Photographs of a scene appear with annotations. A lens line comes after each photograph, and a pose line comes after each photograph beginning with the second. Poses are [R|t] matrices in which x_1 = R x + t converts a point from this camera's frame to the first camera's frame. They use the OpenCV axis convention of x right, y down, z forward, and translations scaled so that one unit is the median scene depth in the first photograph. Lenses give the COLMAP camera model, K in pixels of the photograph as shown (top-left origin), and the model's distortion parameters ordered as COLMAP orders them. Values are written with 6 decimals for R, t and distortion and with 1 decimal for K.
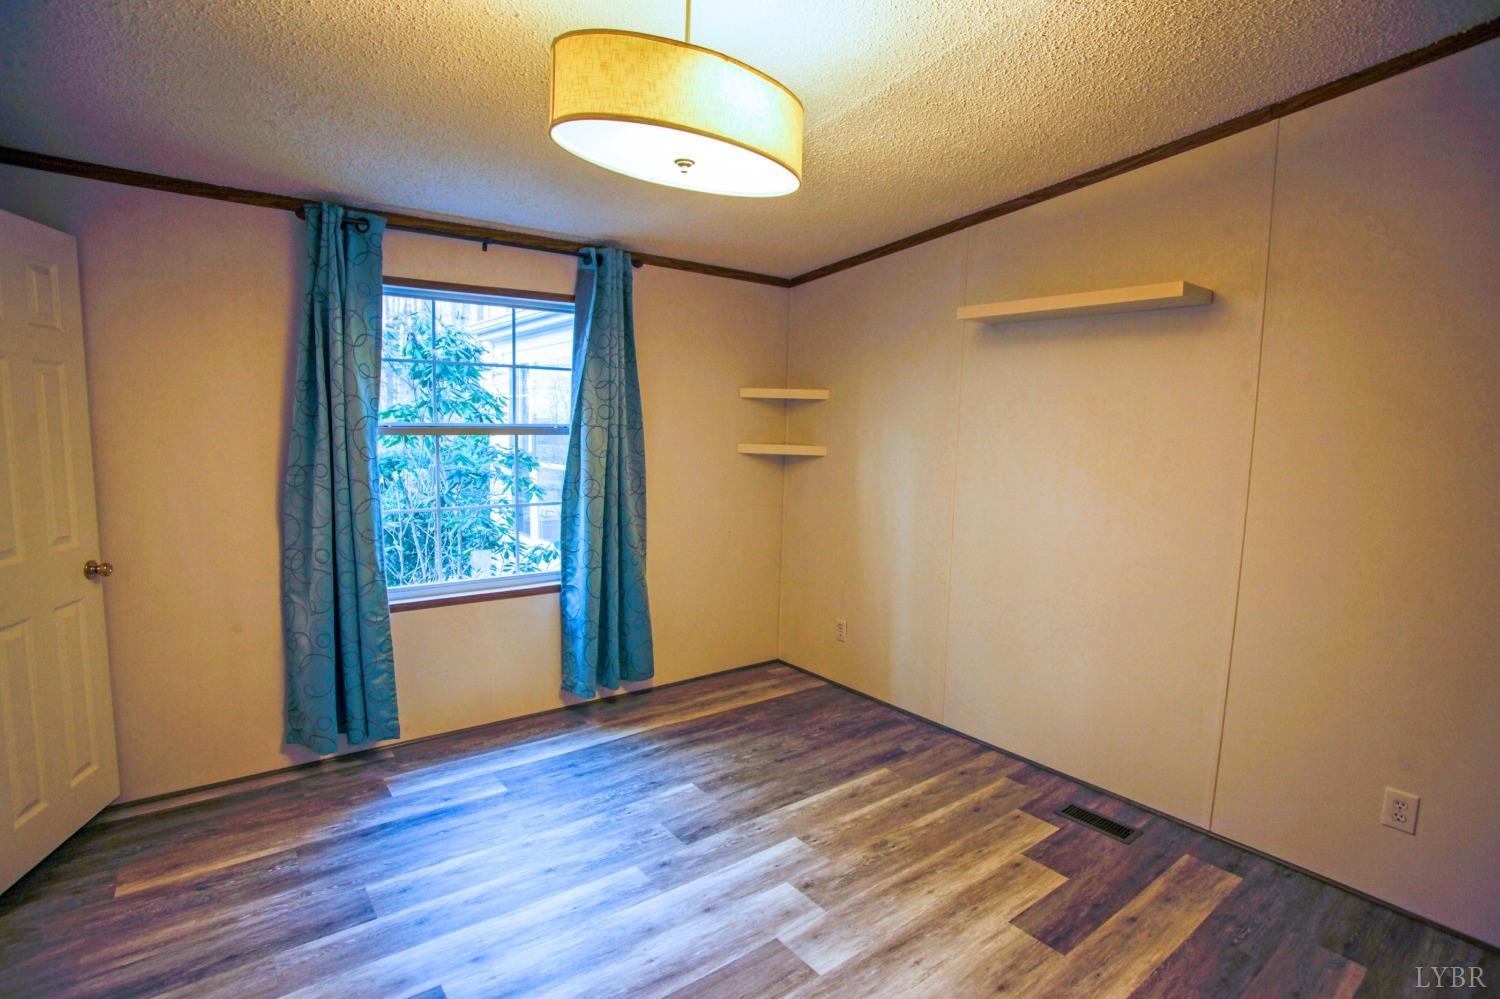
lens RADIAL K [[734.4, 0, 738.1], [0, 734.4, 504.0], [0, 0, 1]] dist [-0.088561, 0.038973]
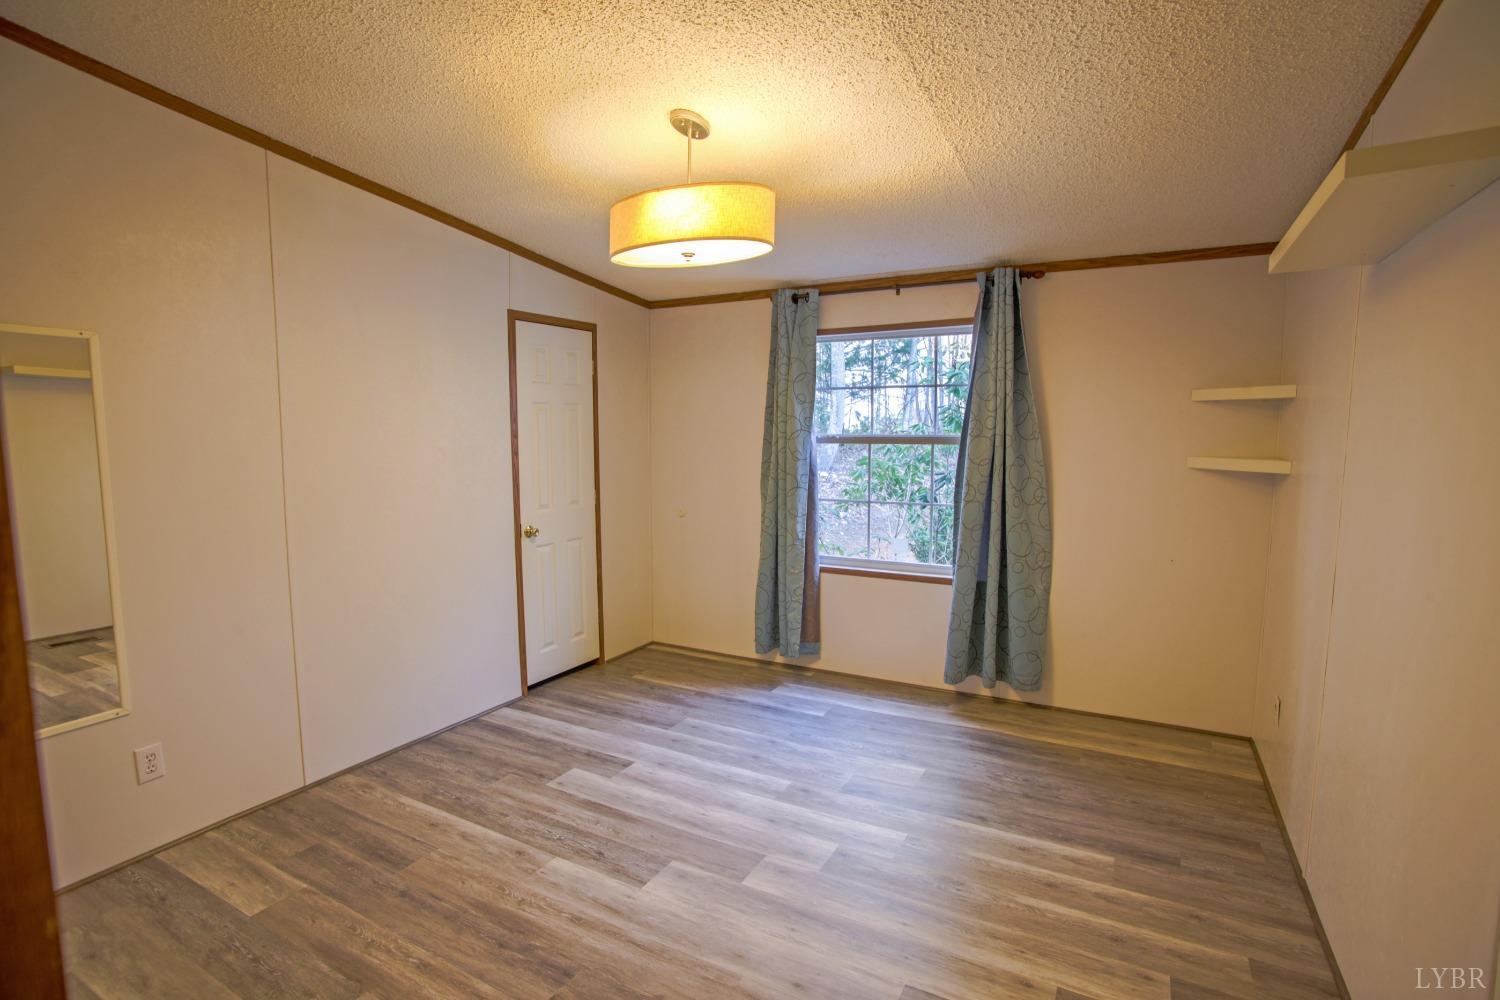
lens RADIAL K [[734.4, 0, 738.1], [0, 734.4, 504.5], [0, 0, 1]] dist [-0.088561, 0.038973]
pose [[0.398992, 0.069409, -0.914323, 0.758395], [-0.091297, 0.995183, 0.035707, -0.014011], [0.912398, 0.069228, 0.403407, 0.291876]]
